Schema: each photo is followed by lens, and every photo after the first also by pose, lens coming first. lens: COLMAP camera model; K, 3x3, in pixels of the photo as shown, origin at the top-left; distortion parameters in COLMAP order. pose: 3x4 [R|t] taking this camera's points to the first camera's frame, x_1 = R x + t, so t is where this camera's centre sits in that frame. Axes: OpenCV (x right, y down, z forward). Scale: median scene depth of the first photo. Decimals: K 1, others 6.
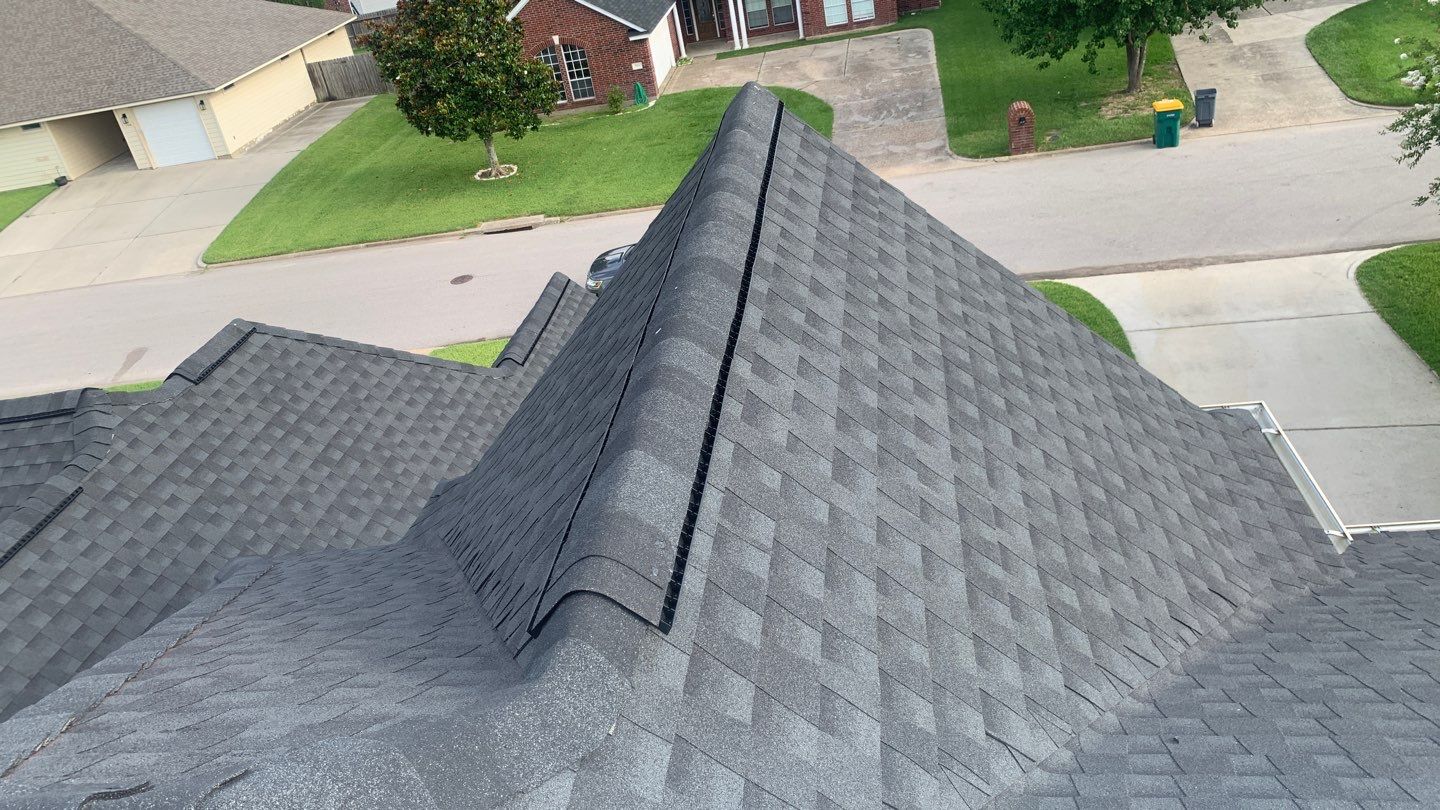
lens RADIAL K [[1107.3, 0, 707.6], [0, 1107.3, 400.3], [0, 0, 1]] dist [0.056943, -0.066022]
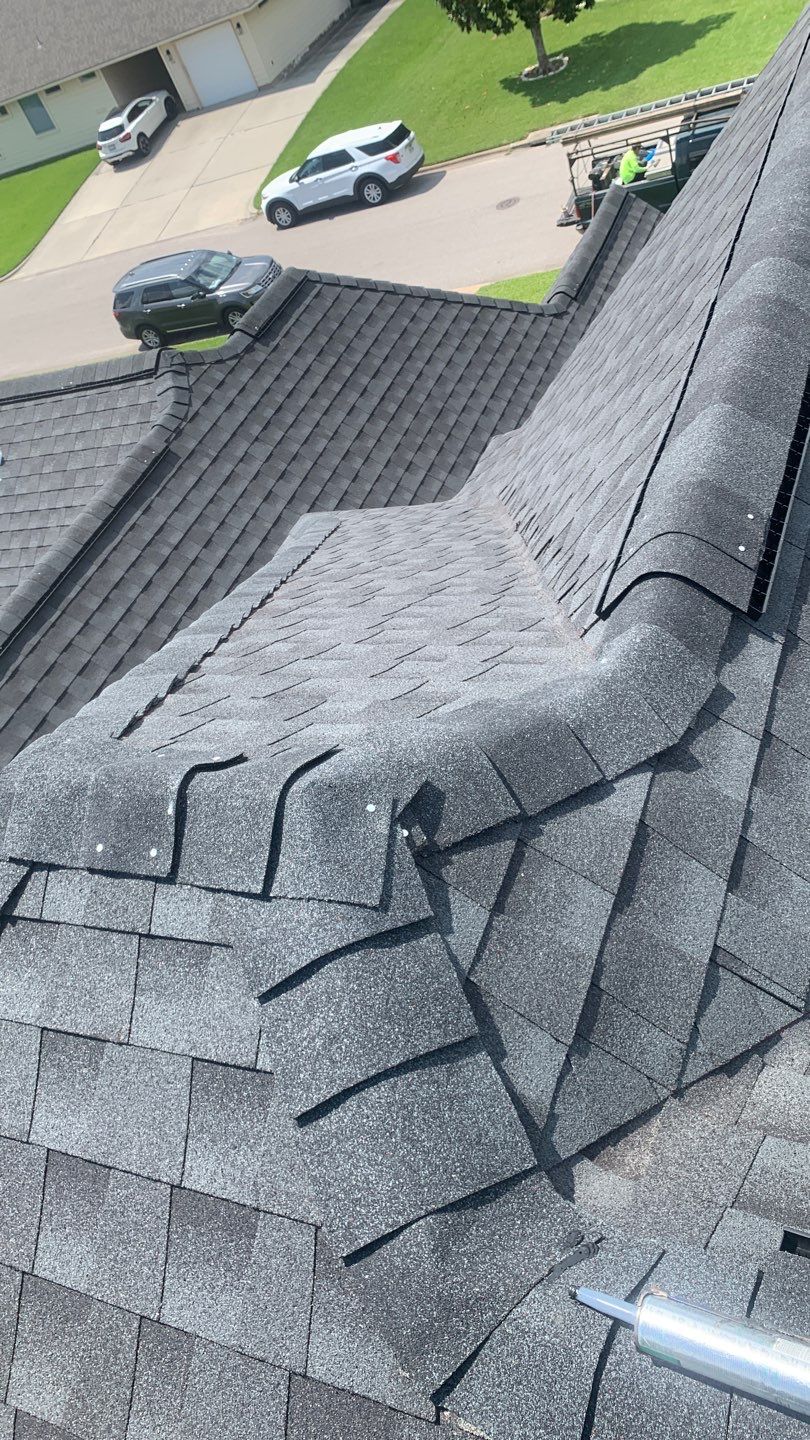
lens RADIAL K [[1088.0, 0, 405.0], [0, 1088.0, 720.0], [0, 0, 1]] dist [0.045409, -0.071407]
pose [[0.952749, 0.059985, -0.297778, -0.011451], [0.042078, 0.944795, 0.324949, -0.003265], [0.300831, -0.322125, 0.897628, 0.031098]]
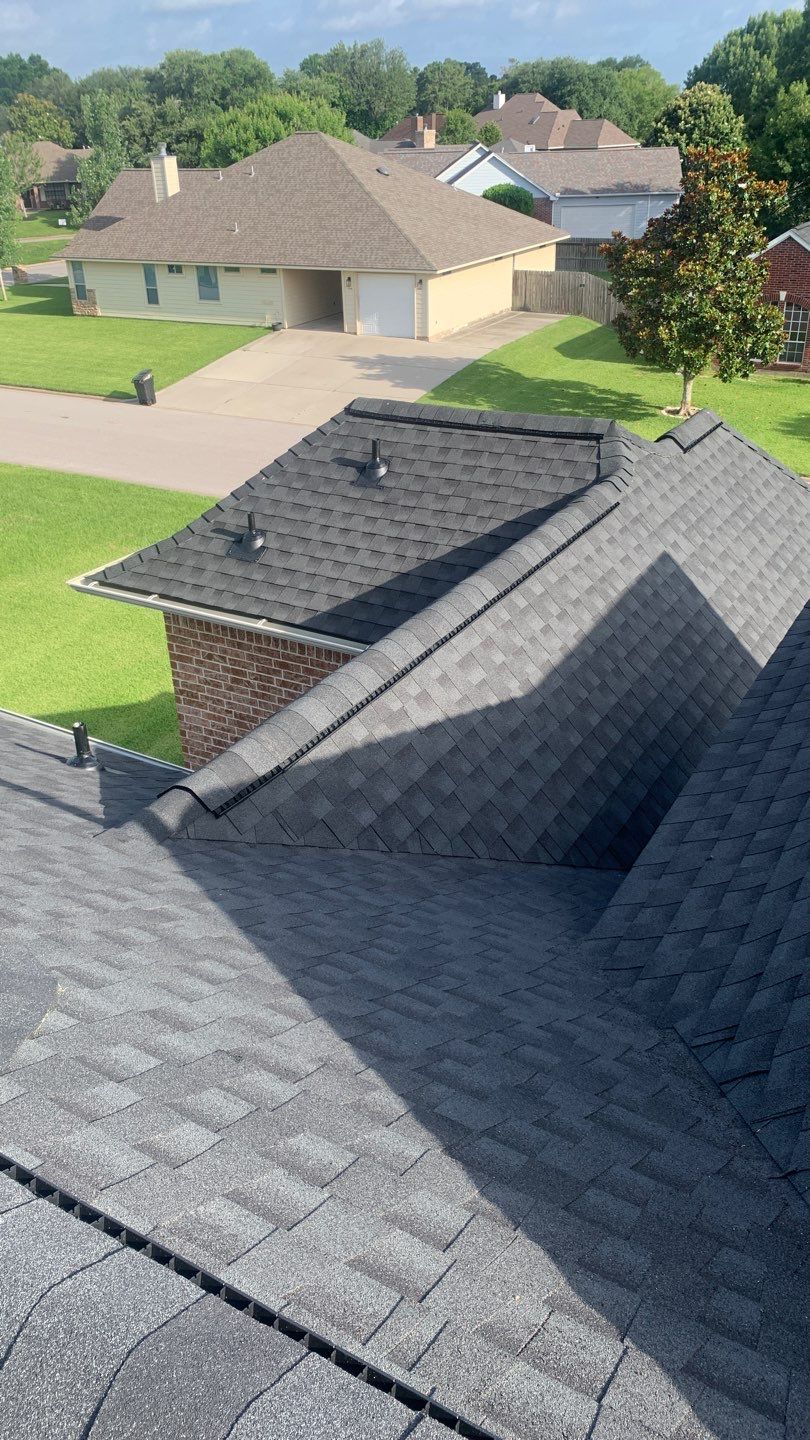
lens RADIAL K [[1099.8, 0, 401.1], [0, 1099.8, 733.8], [0, 0, 1]] dist [0.035958, -0.044406]
pose [[0.911733, 0.323118, -0.253647, -0.398284], [-0.308742, 0.946316, 0.095728, 0.232695], [0.270962, -0.008967, 0.962548, -0.028904]]
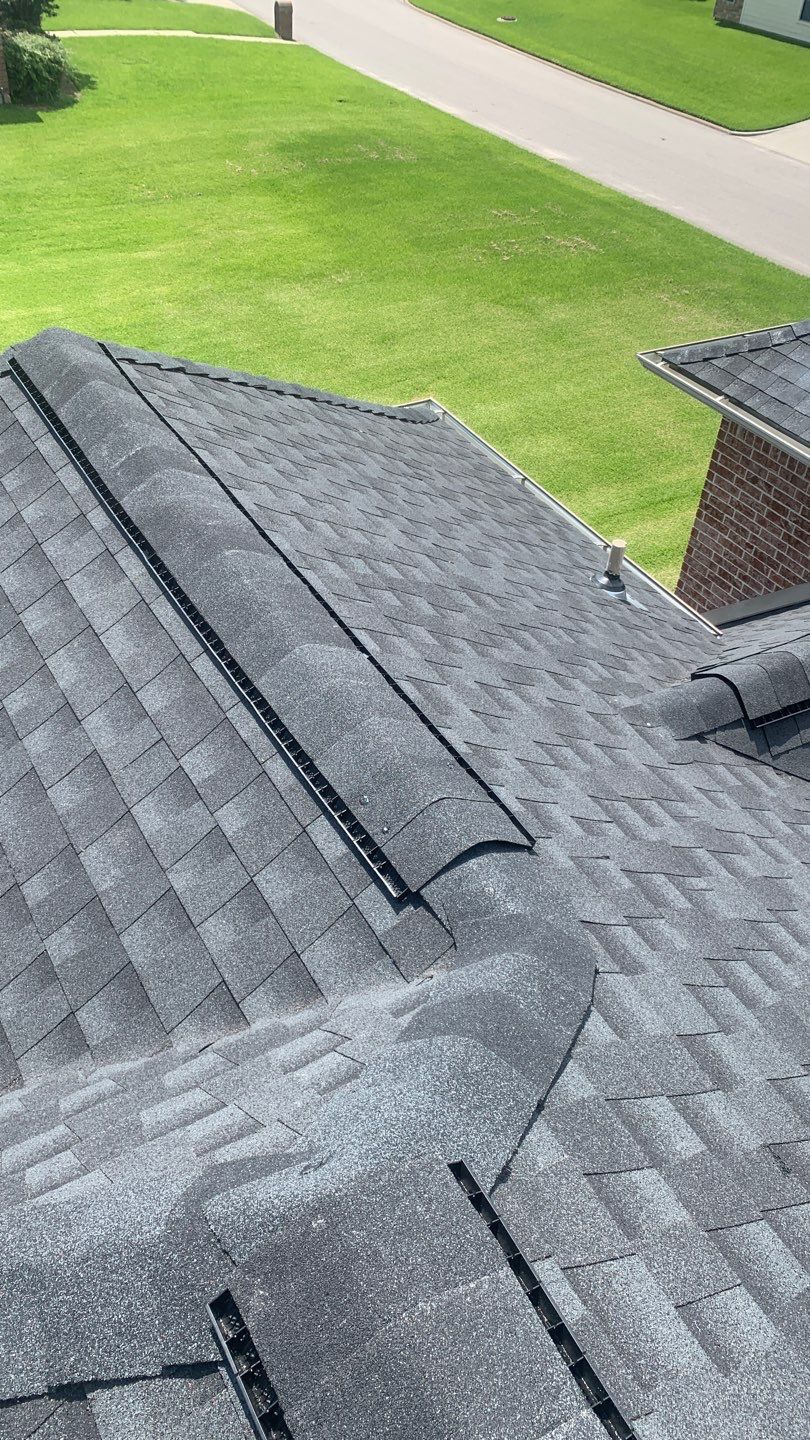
lens RADIAL K [[1102.5, 0, 393.7], [0, 1102.5, 721.7], [0, 0, 1]] dist [0.102368, -0.233234]
pose [[0.589550, 0.674401, -0.444539, -0.485772], [-0.523364, 0.738138, 0.425727, 0.229198], [0.615241, -0.018332, 0.788126, 0.002608]]
